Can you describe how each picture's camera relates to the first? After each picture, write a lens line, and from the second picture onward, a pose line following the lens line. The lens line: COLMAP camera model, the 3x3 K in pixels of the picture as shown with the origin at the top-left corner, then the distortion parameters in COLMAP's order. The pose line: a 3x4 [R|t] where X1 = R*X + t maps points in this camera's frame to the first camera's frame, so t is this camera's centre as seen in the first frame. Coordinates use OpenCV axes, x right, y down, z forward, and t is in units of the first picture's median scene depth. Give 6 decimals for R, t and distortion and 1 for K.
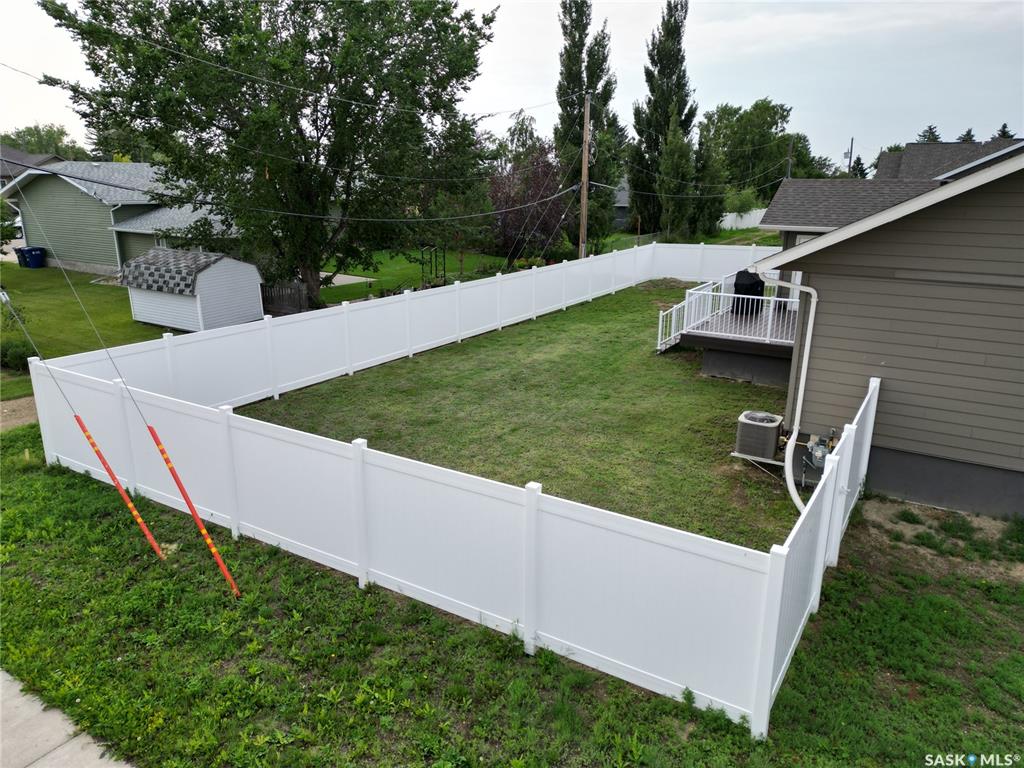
lens RADIAL K [[710.6, 0, 512.0], [0, 710.6, 384.0], [0, 0, 1]] dist [0.085494, -0.078944]
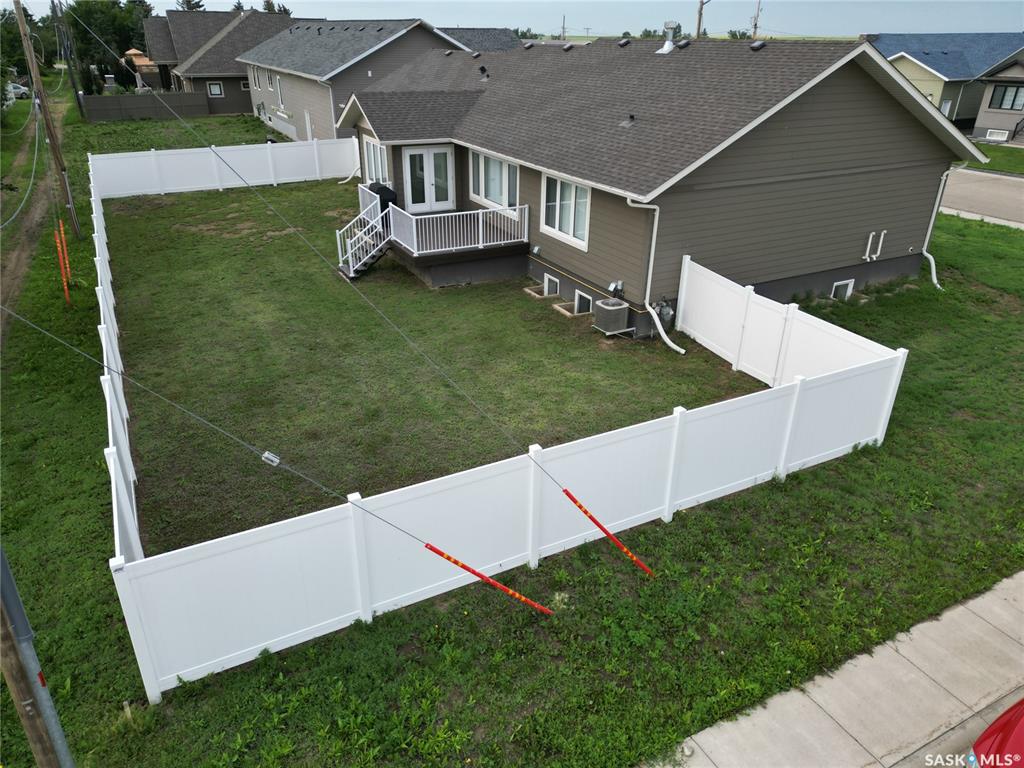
lens RADIAL K [[710.6, 0, 512.0], [0, 710.6, 384.0], [0, 0, 1]] dist [0.085494, -0.078944]
pose [[0.509585, -0.379050, 0.772427, -0.724446], [0.231715, 0.925023, 0.301066, -0.220831], [-0.828632, 0.025564, 0.559210, 0.316638]]
